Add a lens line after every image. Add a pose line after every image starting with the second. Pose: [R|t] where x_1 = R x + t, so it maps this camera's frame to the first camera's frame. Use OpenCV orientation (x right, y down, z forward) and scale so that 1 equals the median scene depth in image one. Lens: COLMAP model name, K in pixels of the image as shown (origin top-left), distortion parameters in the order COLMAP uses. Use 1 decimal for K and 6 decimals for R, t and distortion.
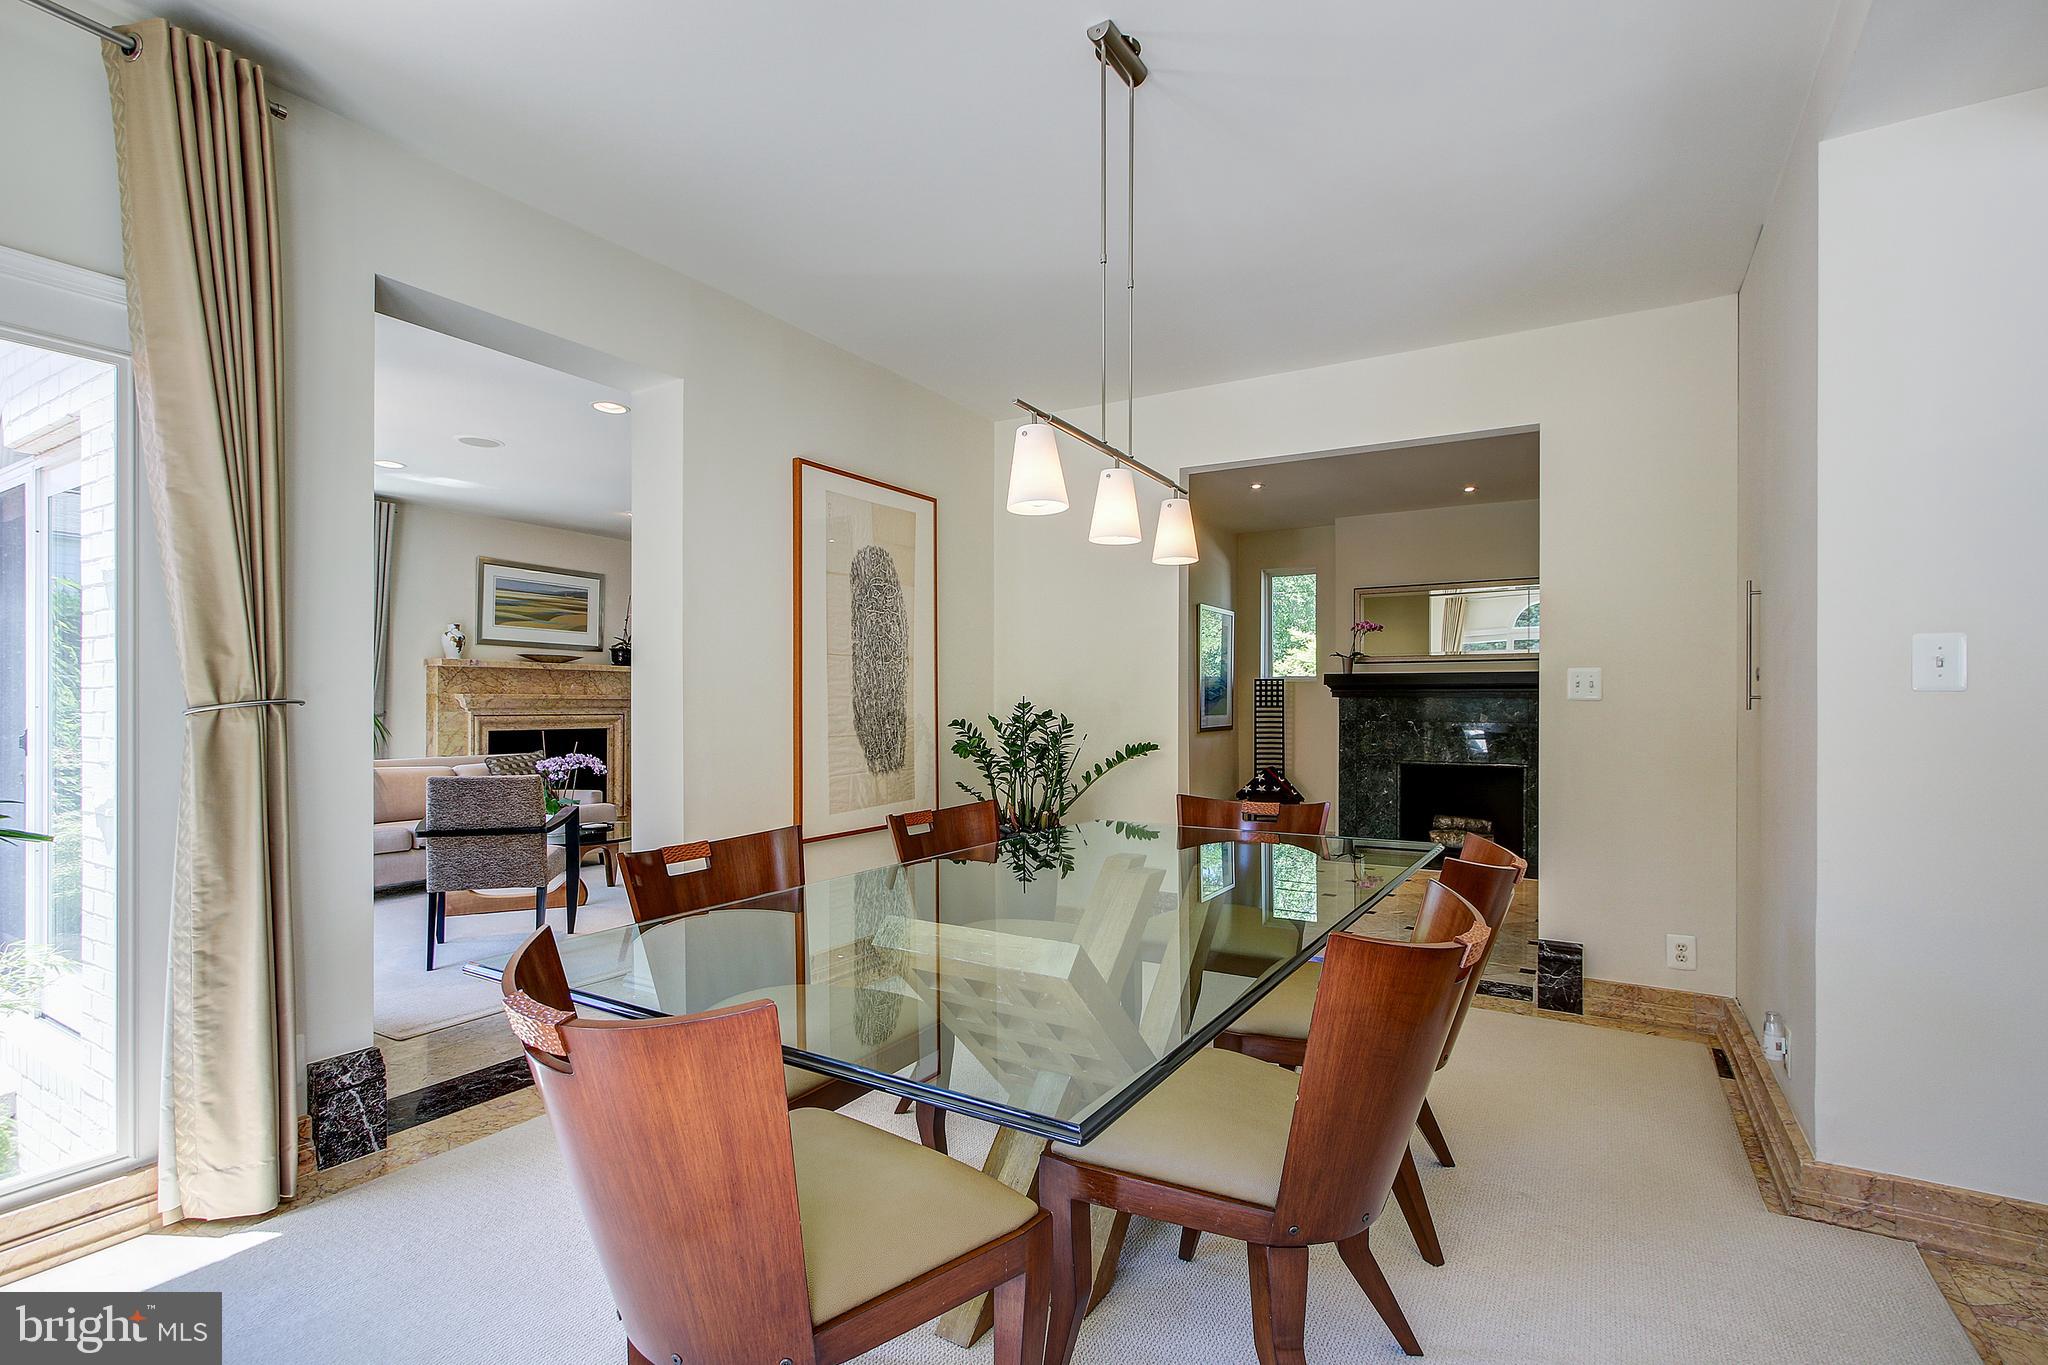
lens RADIAL K [[949.9, 0, 1032.2], [0, 949.9, 691.5], [0, 0, 1]] dist [-0.009793, 0.000113]
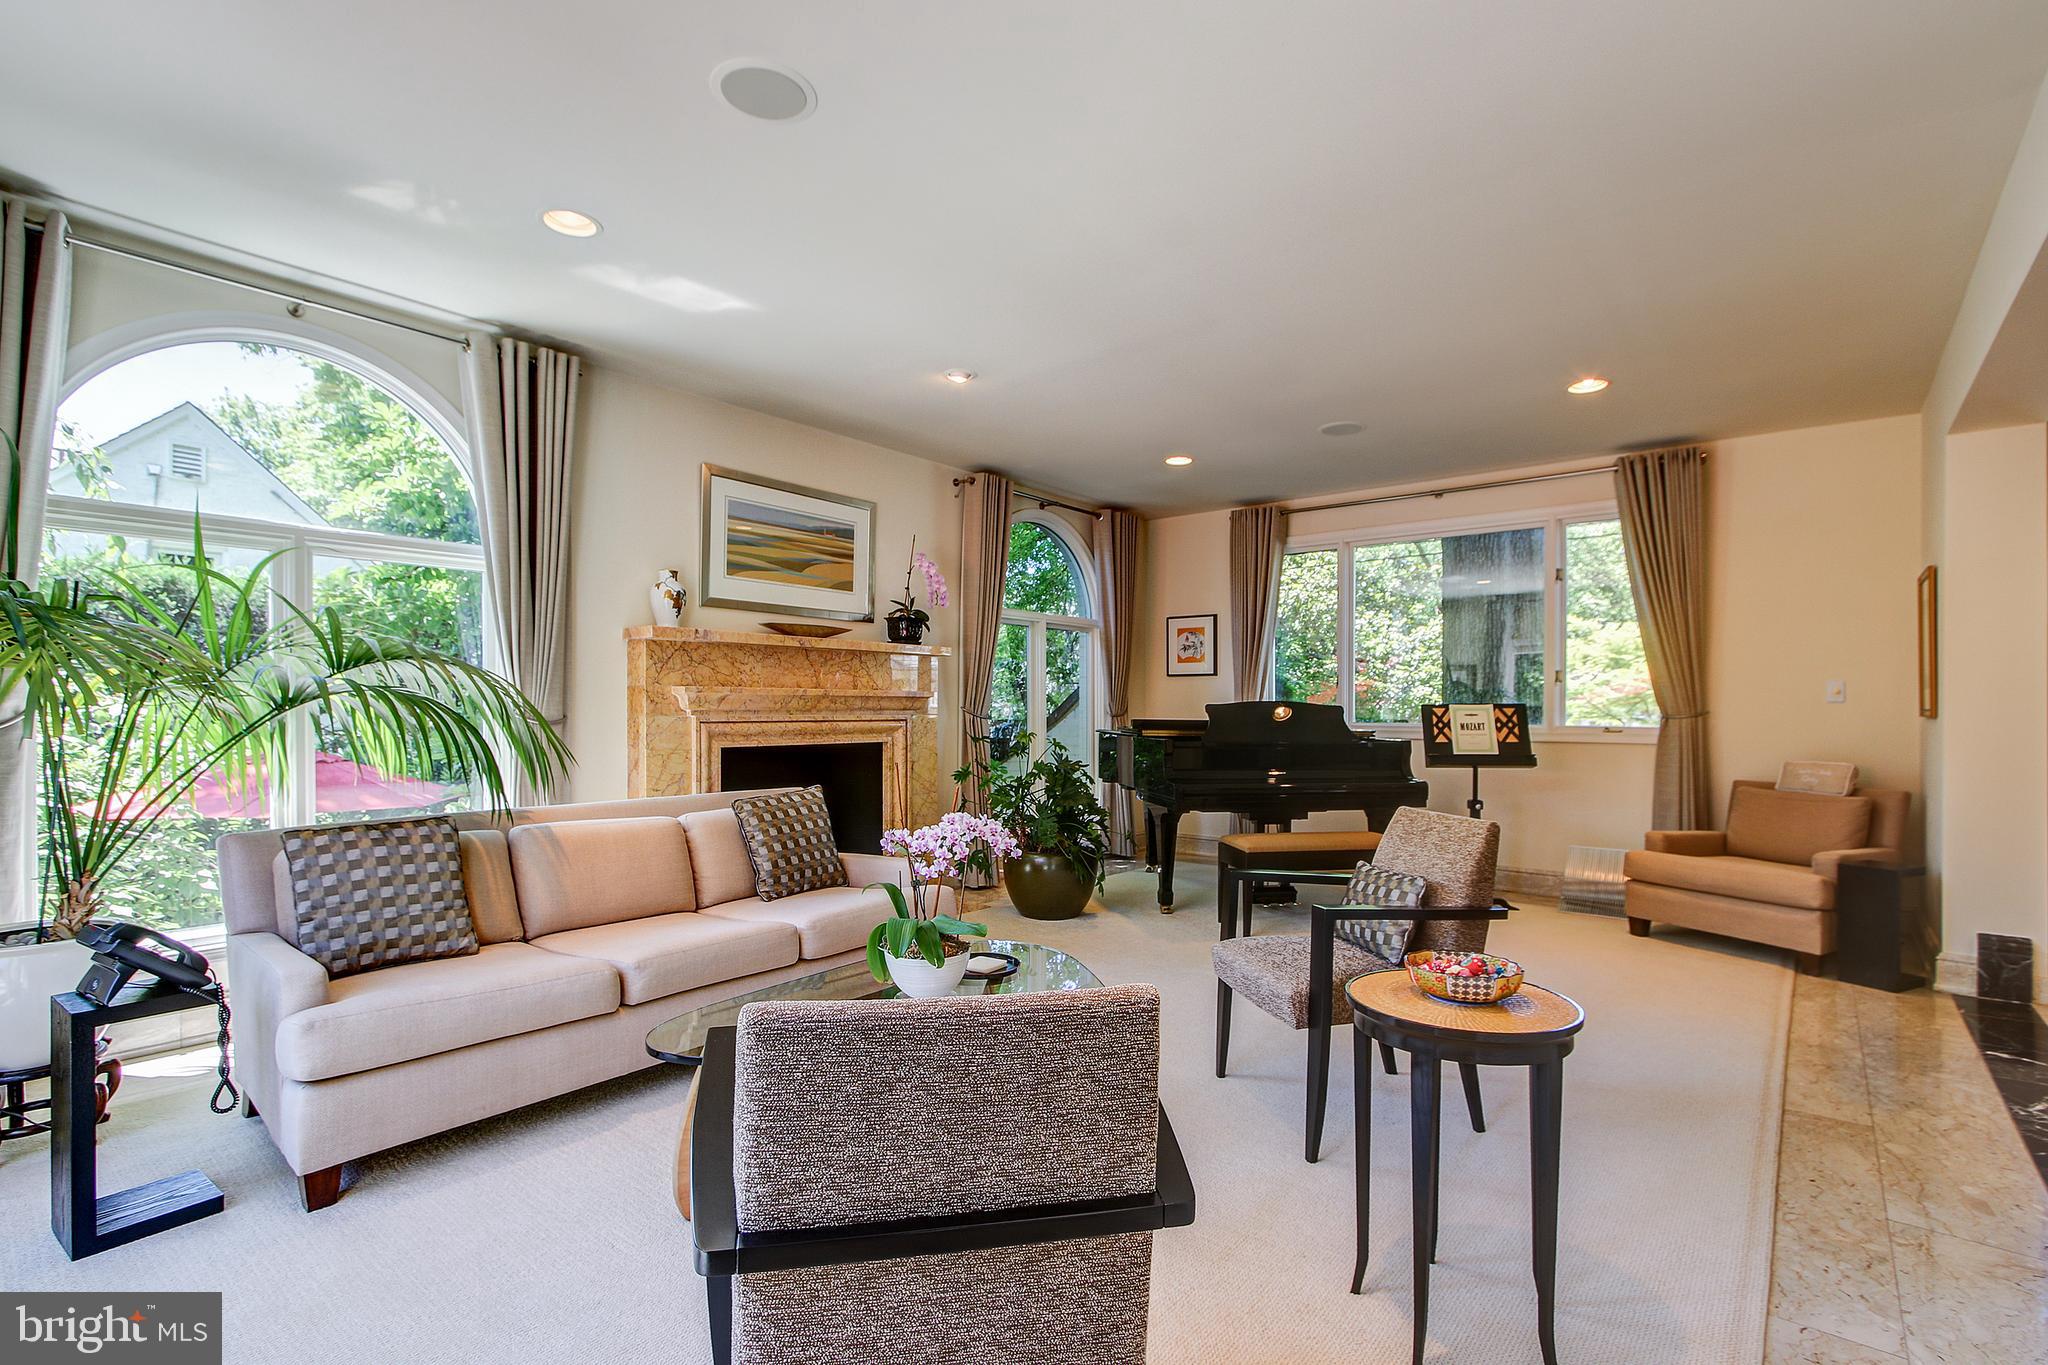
lens RADIAL K [[949.9, 0, 1009.5], [0, 949.9, 696.6], [0, 0, 1]] dist [-0.009793, 0.000113]
pose [[0.987453, -0.000577, -0.157914, -0.289056], [0.000984, 0.999996, 0.002501, 0.007317], [0.157912, -0.002625, 0.987450, 0.419655]]
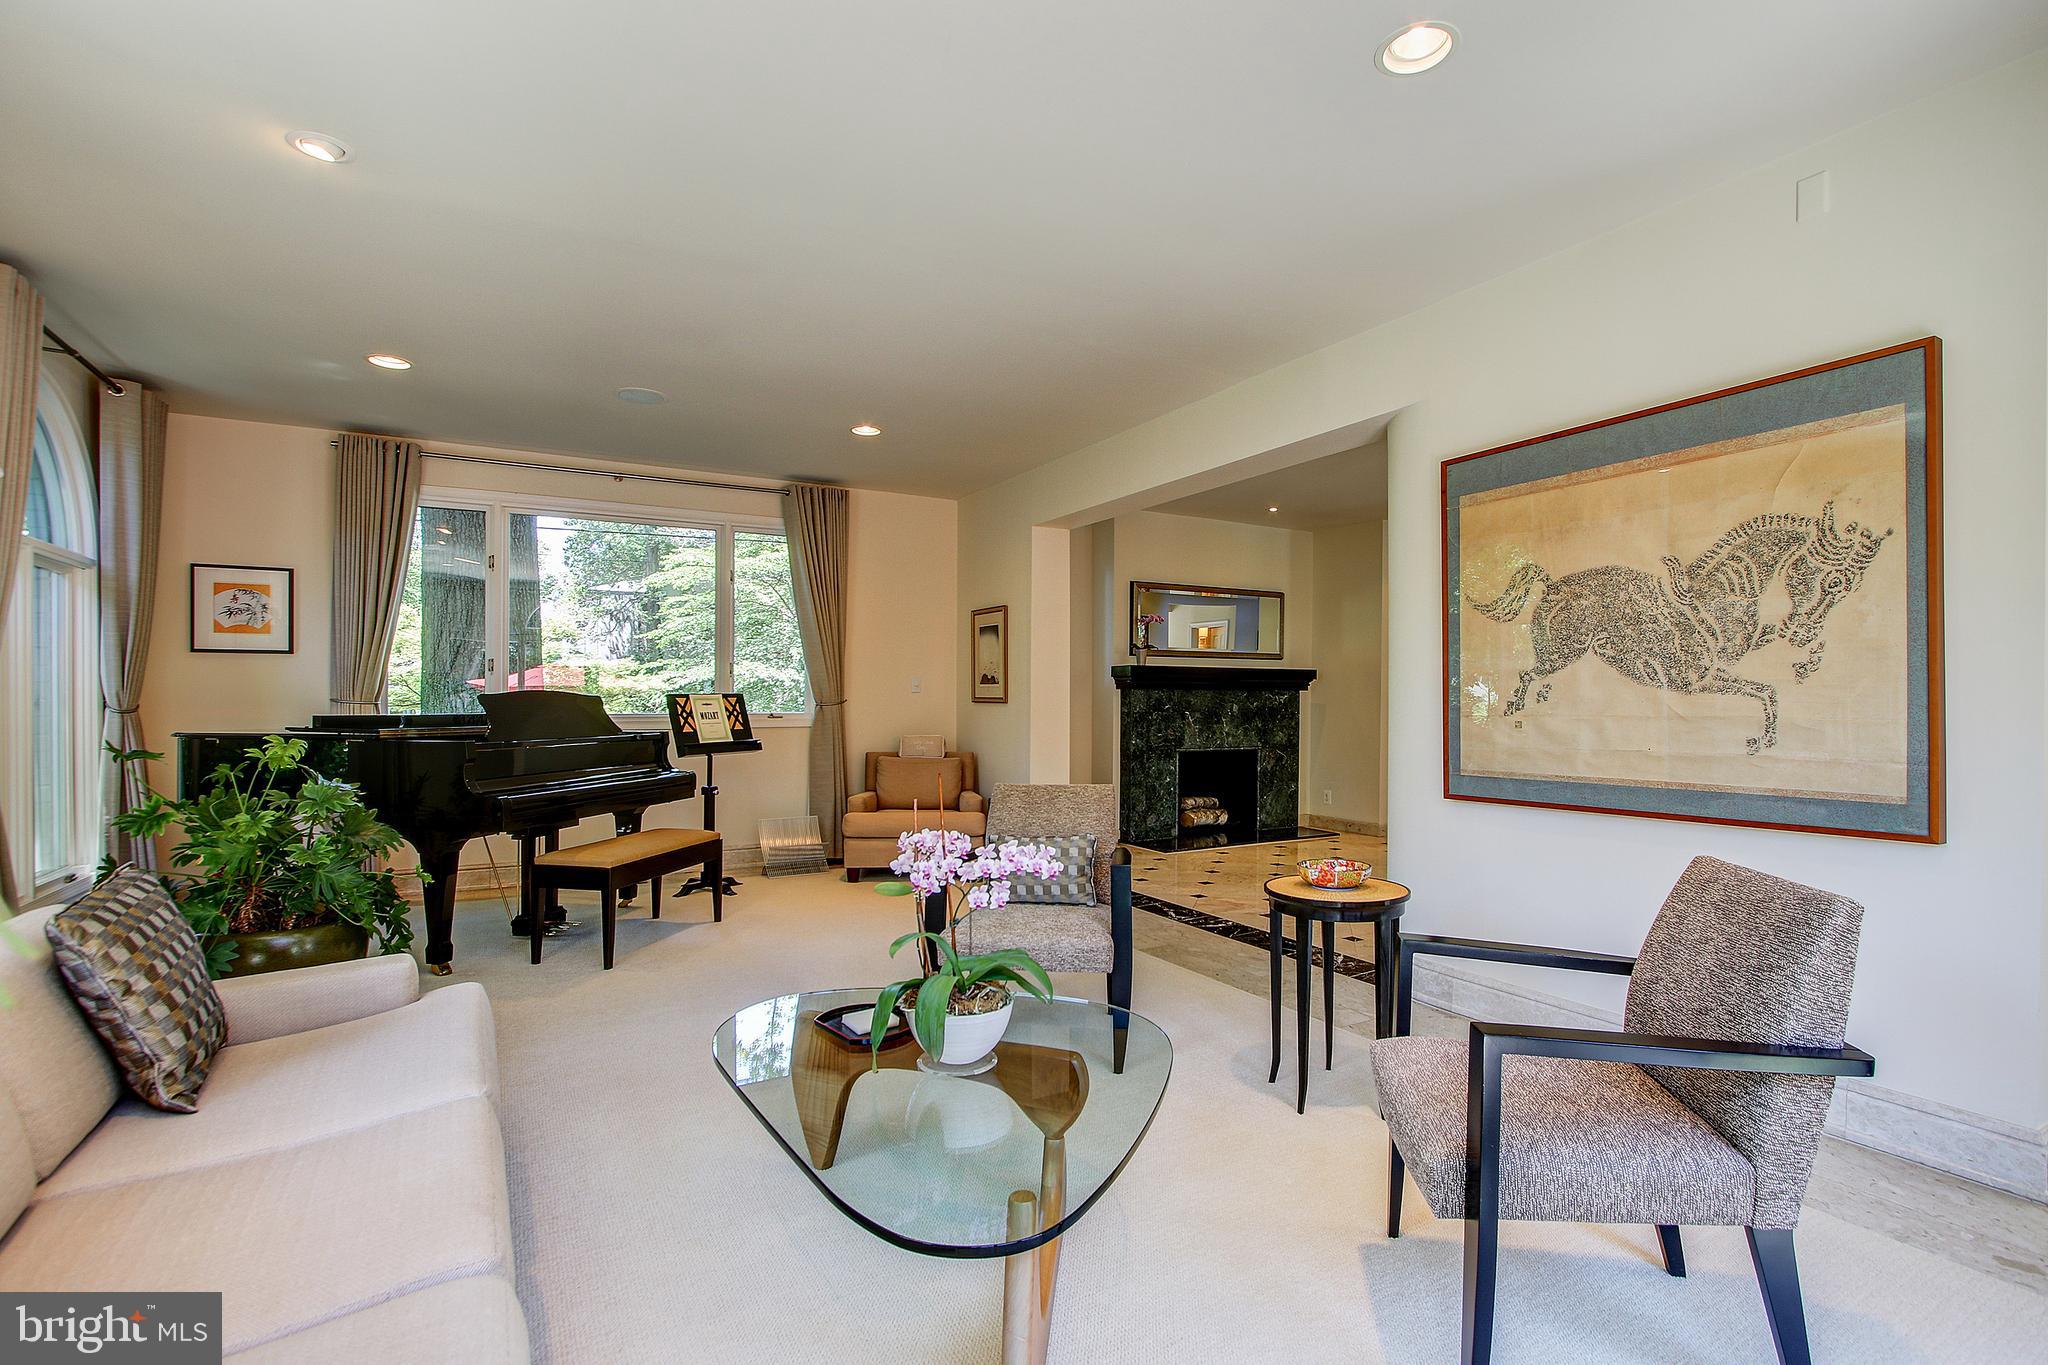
lens RADIAL K [[949.9, 0, 1063.5], [0, 949.9, 701.3], [0, 0, 1]] dist [-0.009793, 0.000113]
pose [[0.492389, -0.003838, 0.870367, -0.562937], [-0.011804, 0.999869, 0.011086, 0.009235], [-0.870295, -0.015732, 0.492279, 0.570900]]
